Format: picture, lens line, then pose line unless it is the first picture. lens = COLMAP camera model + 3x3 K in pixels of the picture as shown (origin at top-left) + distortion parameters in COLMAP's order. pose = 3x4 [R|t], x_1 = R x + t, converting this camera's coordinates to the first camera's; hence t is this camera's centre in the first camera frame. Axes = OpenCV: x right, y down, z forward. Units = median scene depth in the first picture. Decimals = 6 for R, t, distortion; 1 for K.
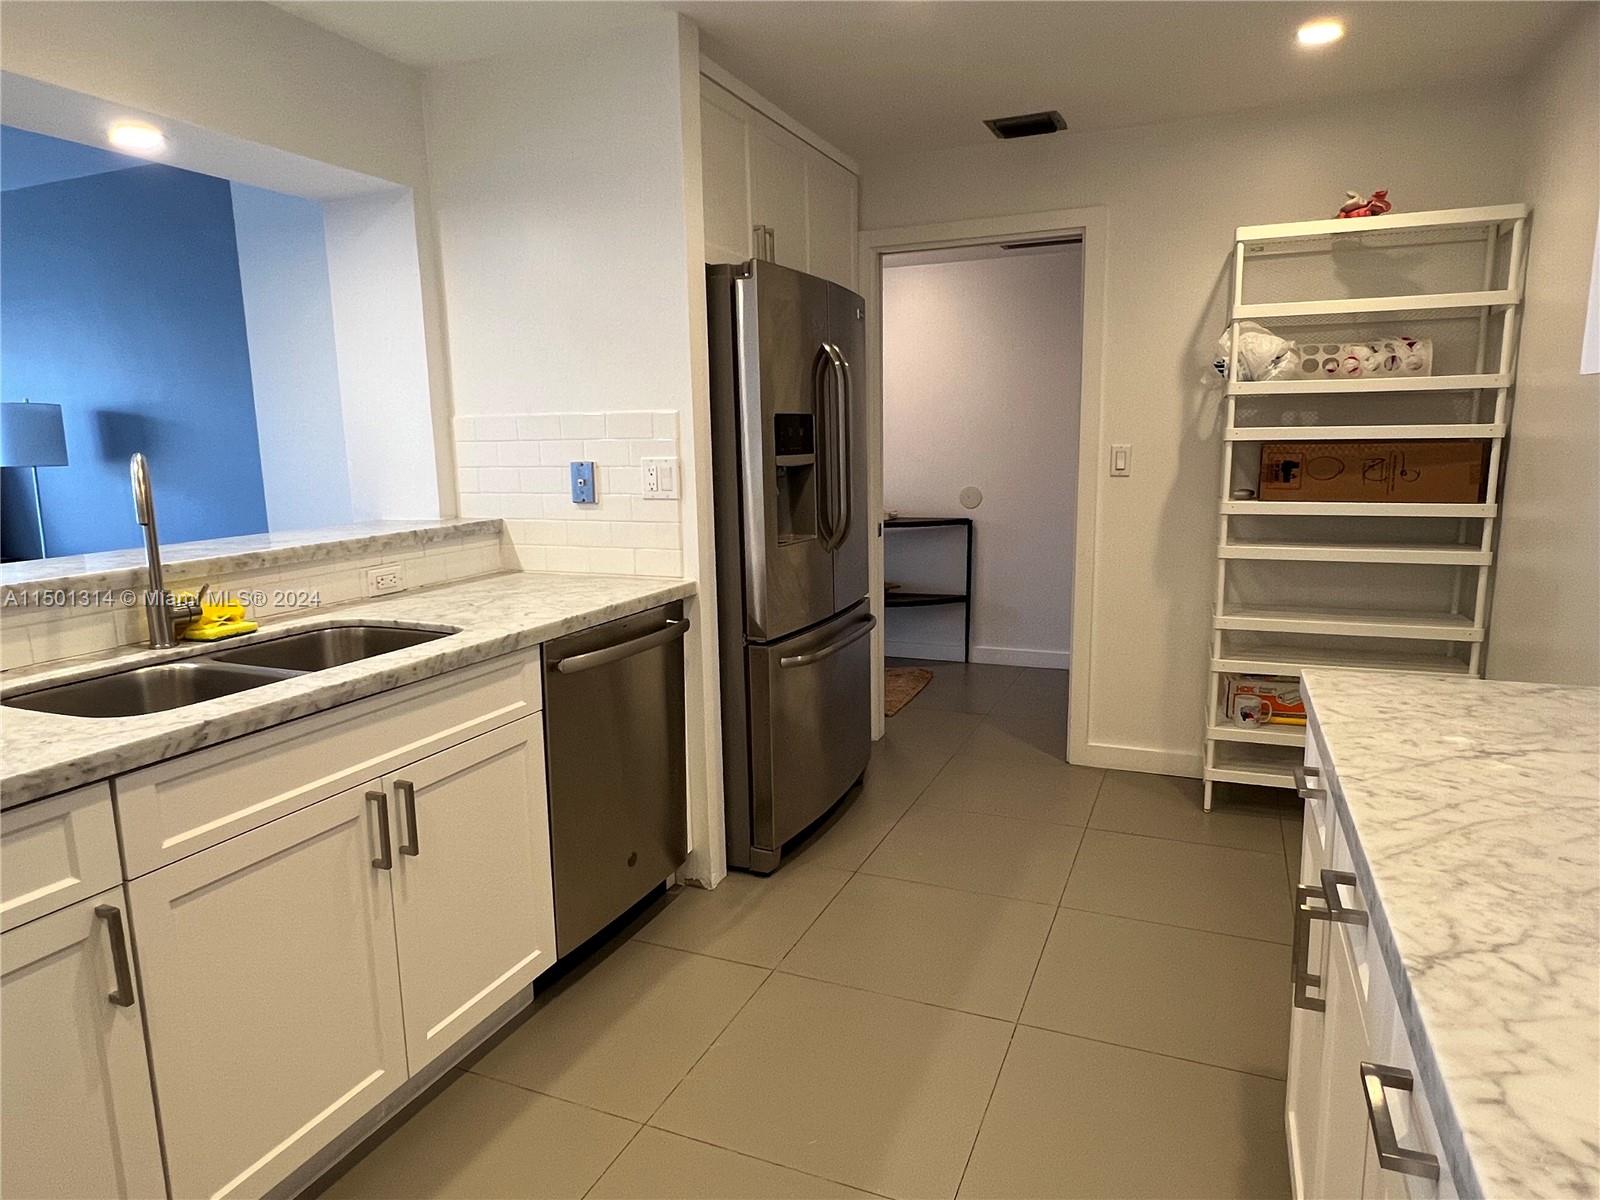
lens RADIAL K [[982.0, 0, 794.3], [0, 982.0, 589.8], [0, 0, 1]] dist [-0.009593, 0.001128]
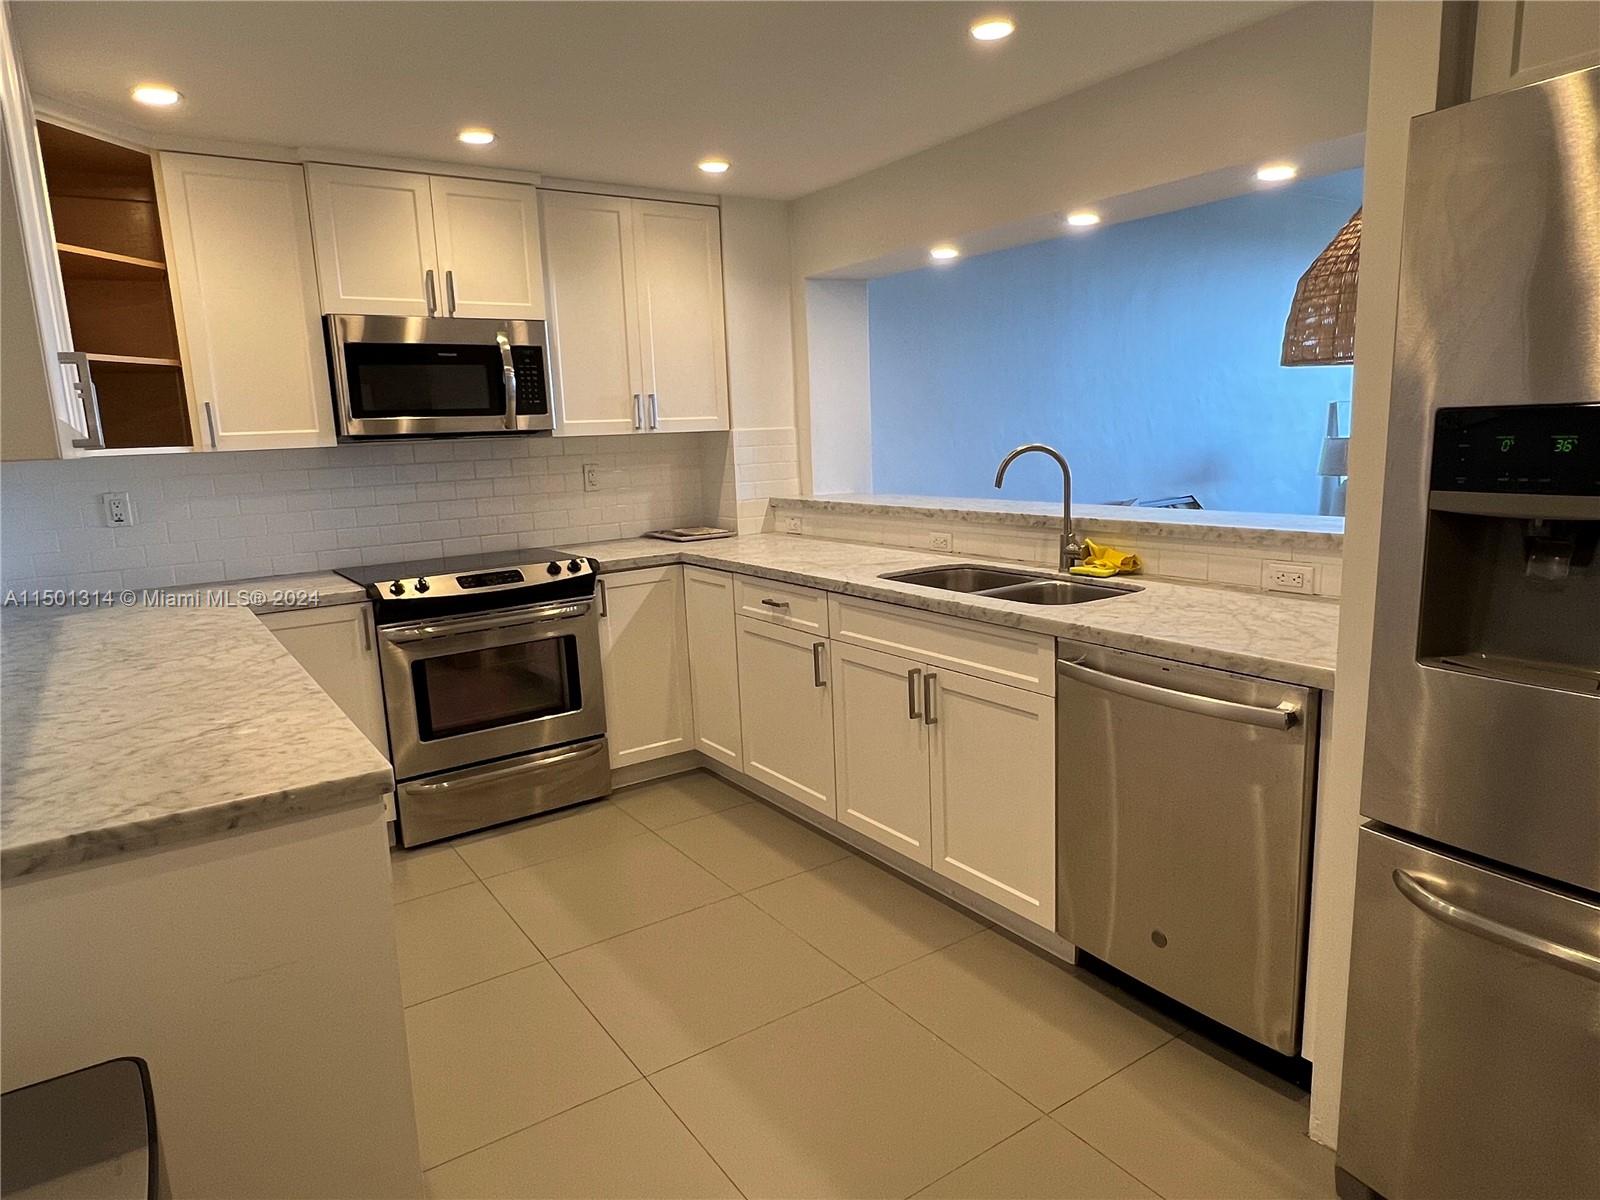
lens RADIAL K [[982.0, 0, 794.8], [0, 982.0, 608.5], [0, 0, 1]] dist [-0.009593, 0.001128]
pose [[-0.532555, 0.193133, -0.824066, 0.948531], [-0.085515, 0.956359, 0.279402, -0.308061], [0.842064, 0.219267, -0.492798, 1.582426]]
